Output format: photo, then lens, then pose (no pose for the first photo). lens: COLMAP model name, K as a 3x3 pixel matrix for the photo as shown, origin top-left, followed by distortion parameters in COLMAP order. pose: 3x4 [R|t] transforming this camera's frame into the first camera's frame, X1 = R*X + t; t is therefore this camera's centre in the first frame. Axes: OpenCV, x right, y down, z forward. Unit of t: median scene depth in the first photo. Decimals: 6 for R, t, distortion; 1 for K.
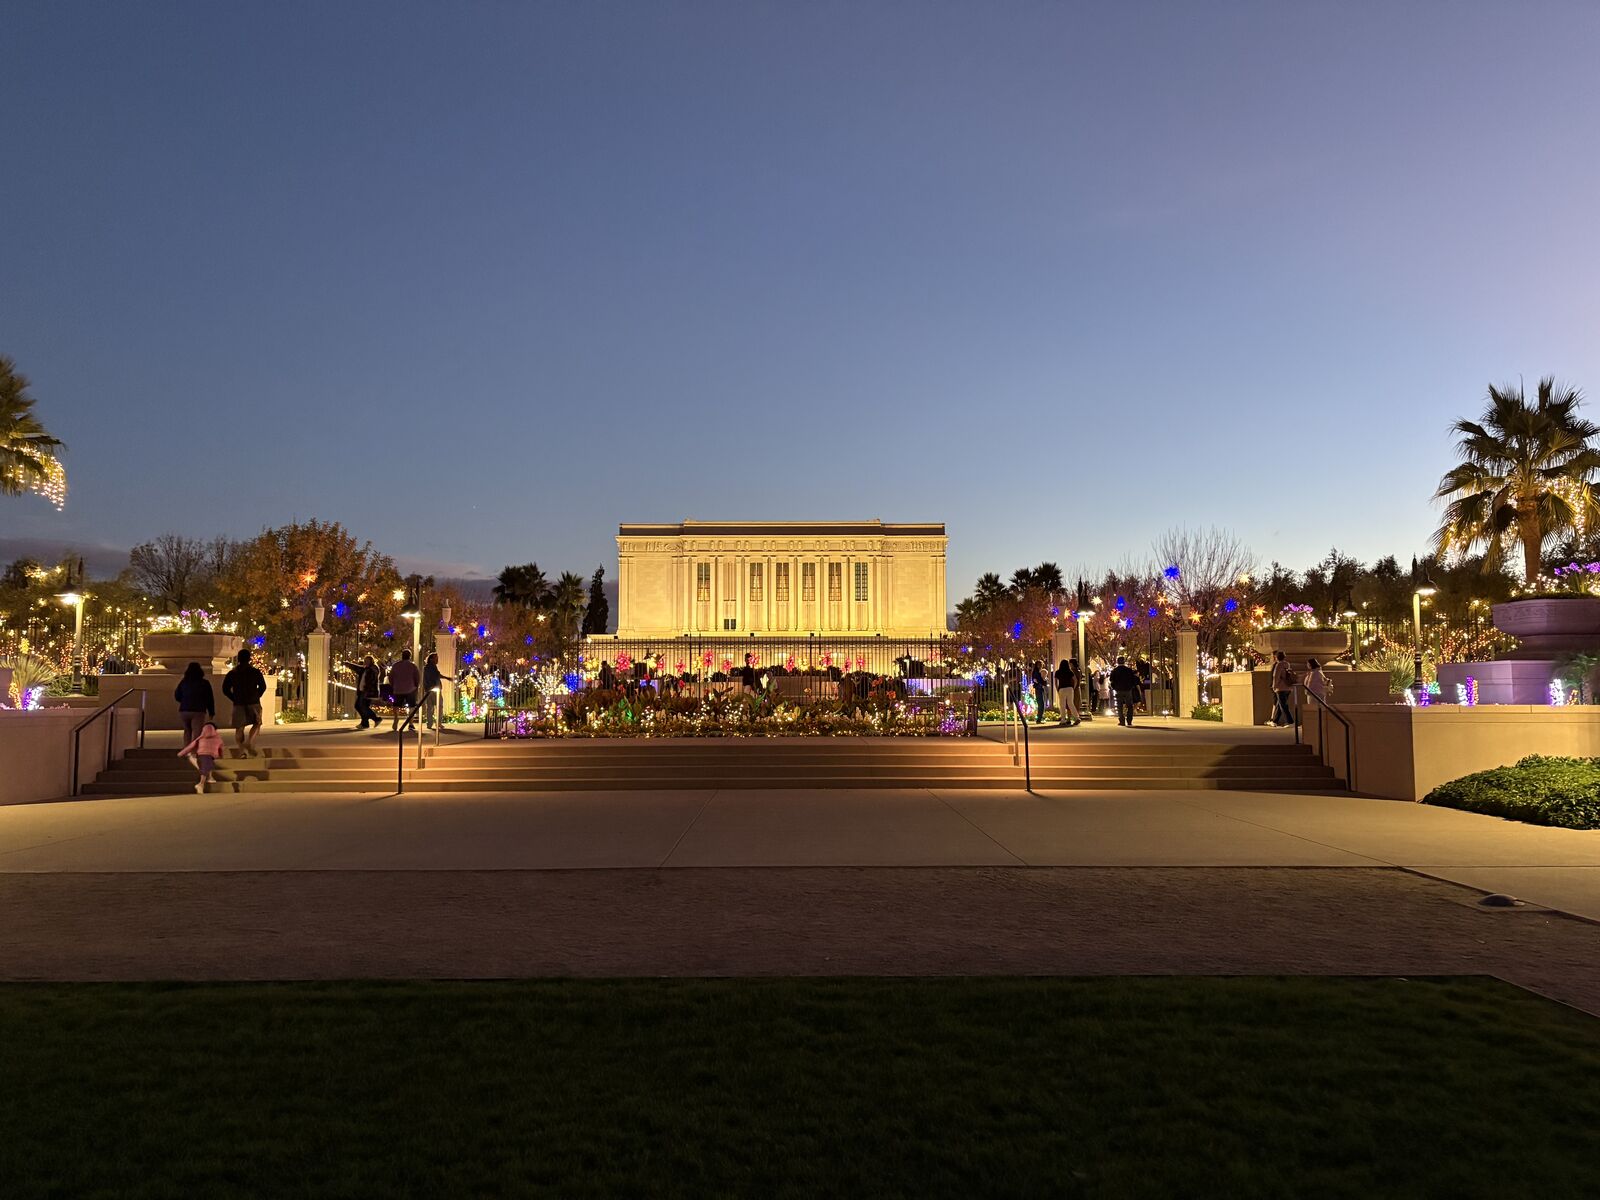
lens RADIAL K [[1192.1, 0, 800.0], [0, 1192.1, 600.0], [0, 0, 1]] dist [0.123396, 0.000006]
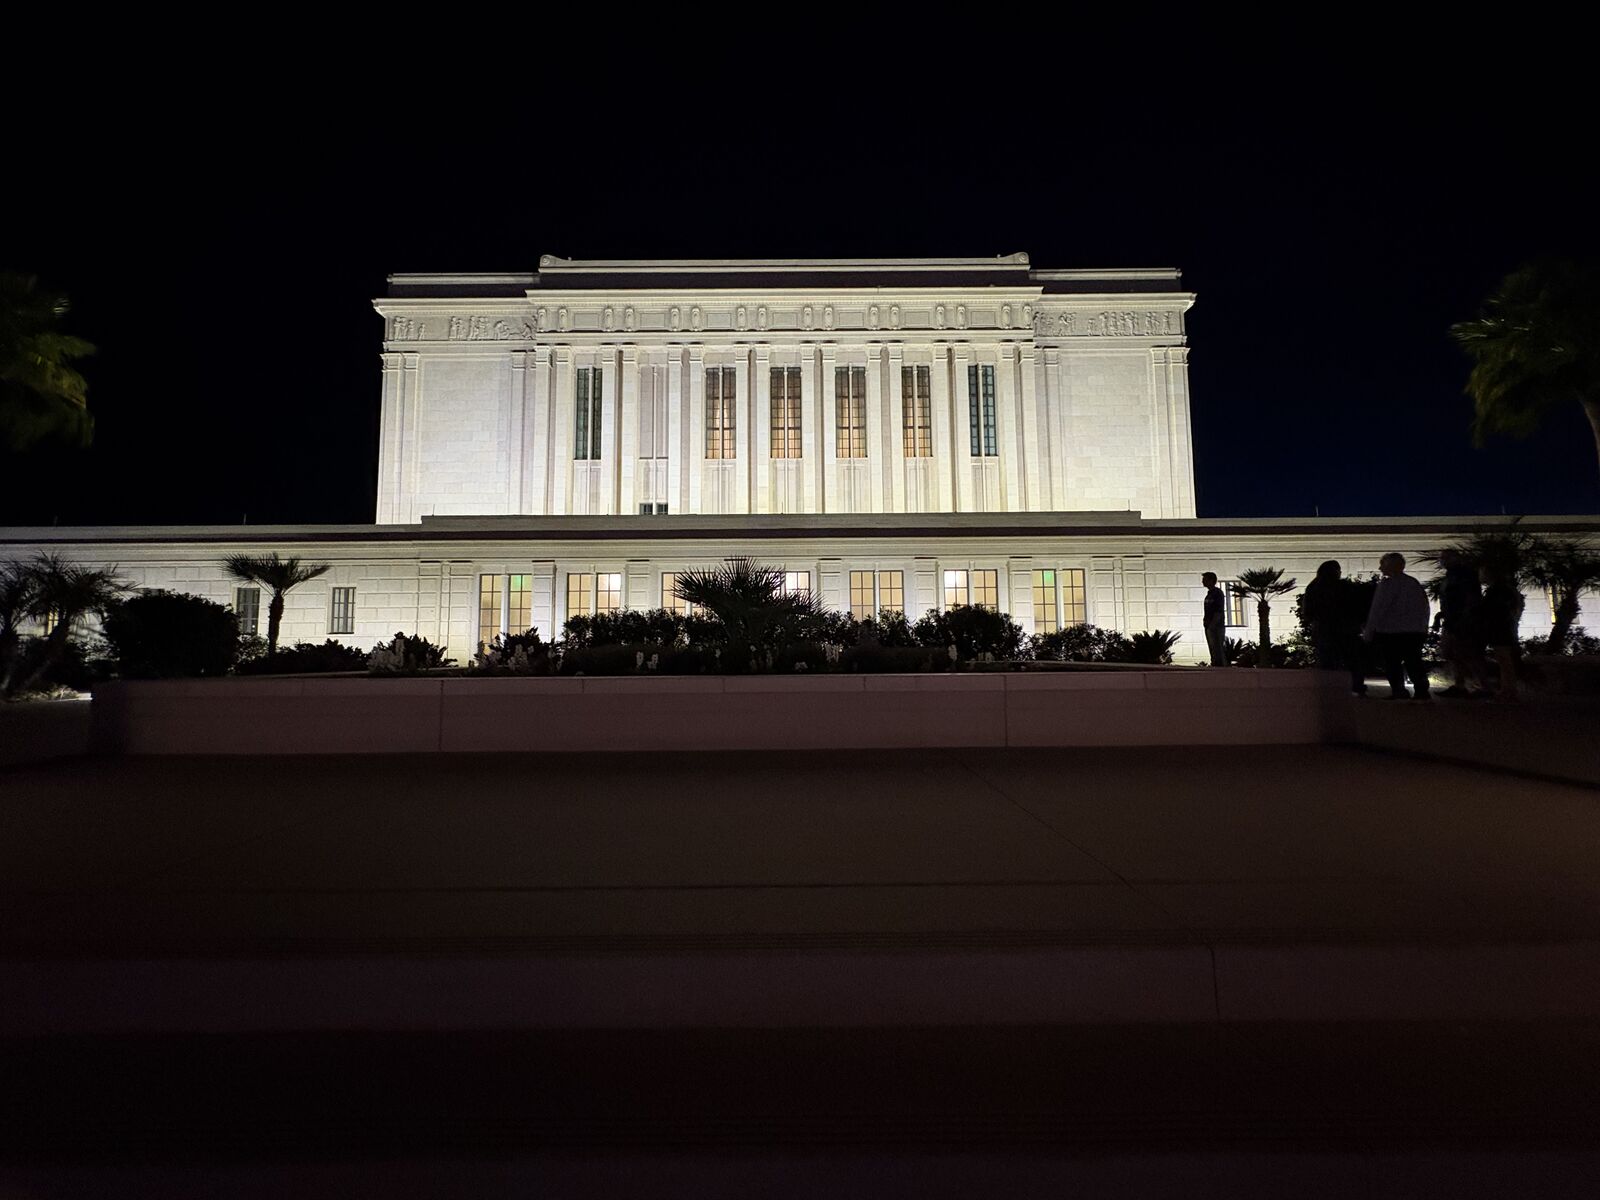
lens RADIAL K [[651.0, 0, 800.0], [0, 651.0, 600.0], [0, 0, 1]] dist [-0.003499, 0.000033]
pose [[0.999979, -0.006494, 0.000188, -0.010417], [0.006494, 0.999967, -0.004893, 0.049601], [-0.000156, 0.004894, 0.999988, 0.783066]]
